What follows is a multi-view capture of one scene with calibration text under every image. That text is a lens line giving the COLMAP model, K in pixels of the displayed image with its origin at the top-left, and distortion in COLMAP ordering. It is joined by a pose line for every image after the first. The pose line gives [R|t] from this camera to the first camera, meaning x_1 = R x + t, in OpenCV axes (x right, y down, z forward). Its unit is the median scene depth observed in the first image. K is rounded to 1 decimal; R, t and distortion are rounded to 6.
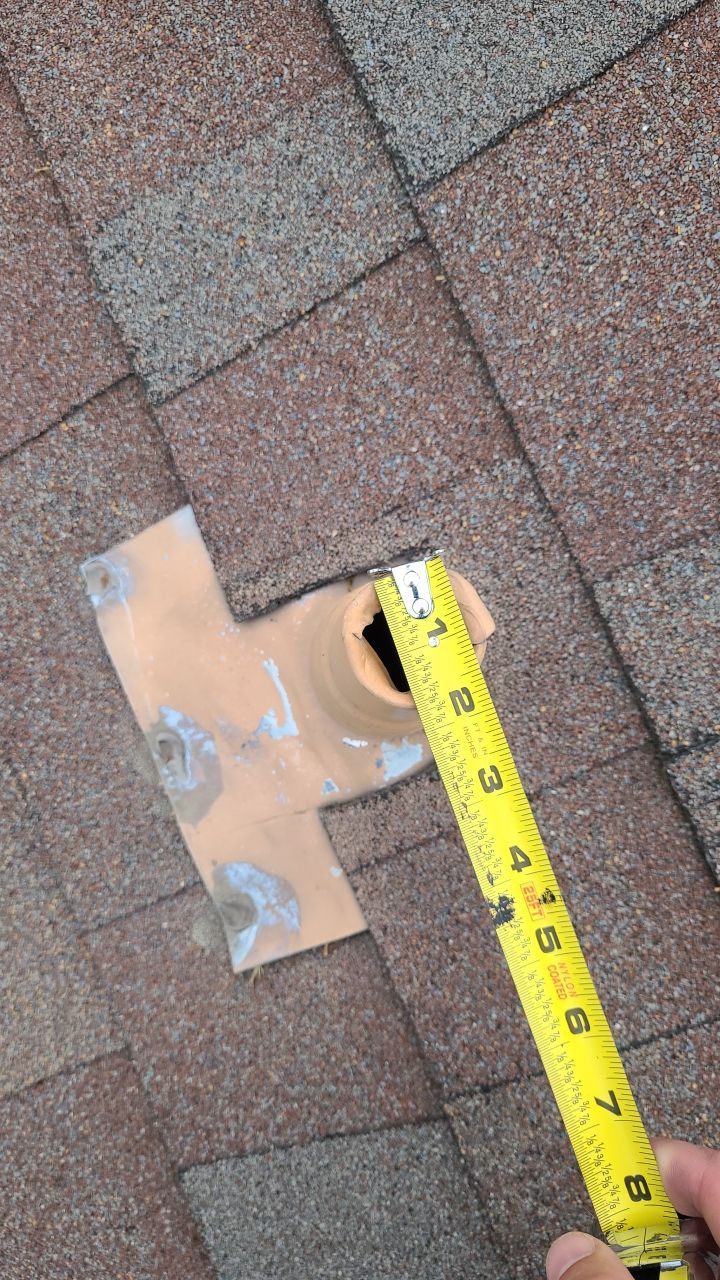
lens RADIAL K [[960.7, 0, 360.0], [0, 960.7, 640.0], [0, 0, 1]] dist [-0.004700, -0.005937]
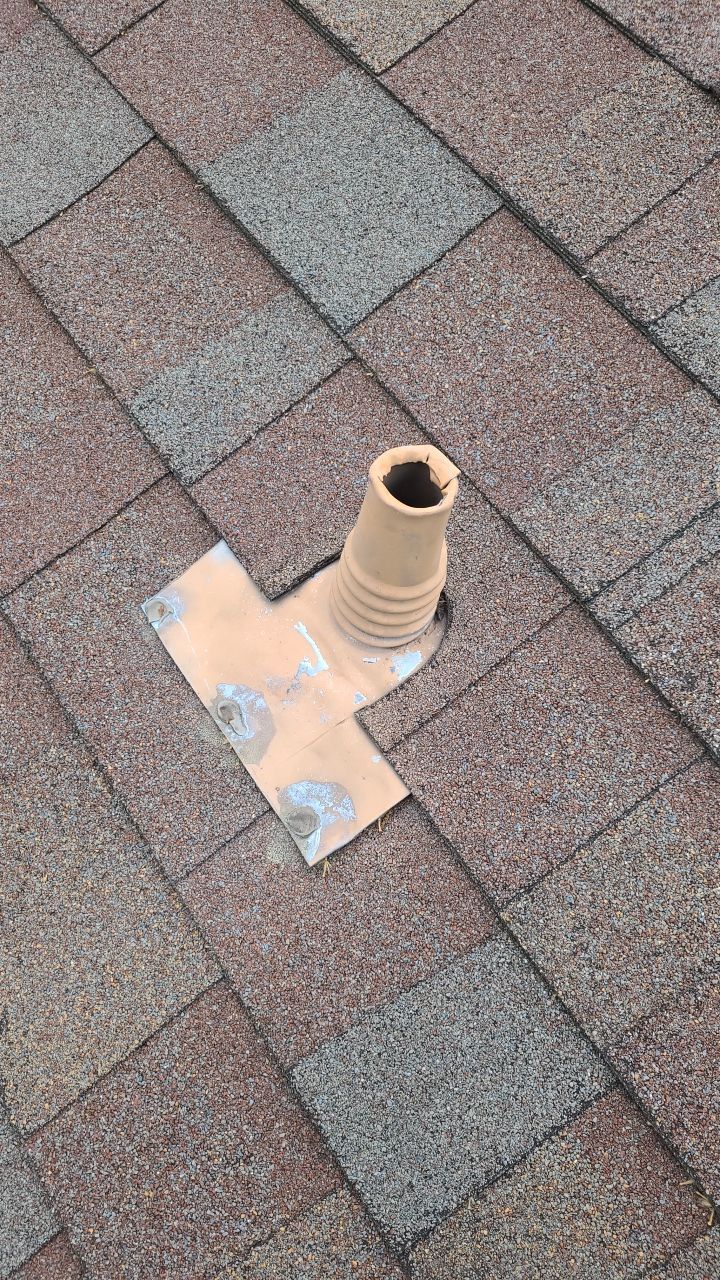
lens RADIAL K [[960.7, 0, 360.0], [0, 960.7, 640.0], [0, 0, 1]] dist [-0.004700, -0.005937]
pose [[0.977616, -0.141290, 0.155895, -0.226386], [0.191935, 0.902419, -0.385747, 0.591969], [-0.086181, 0.407035, 0.909338, -0.250516]]
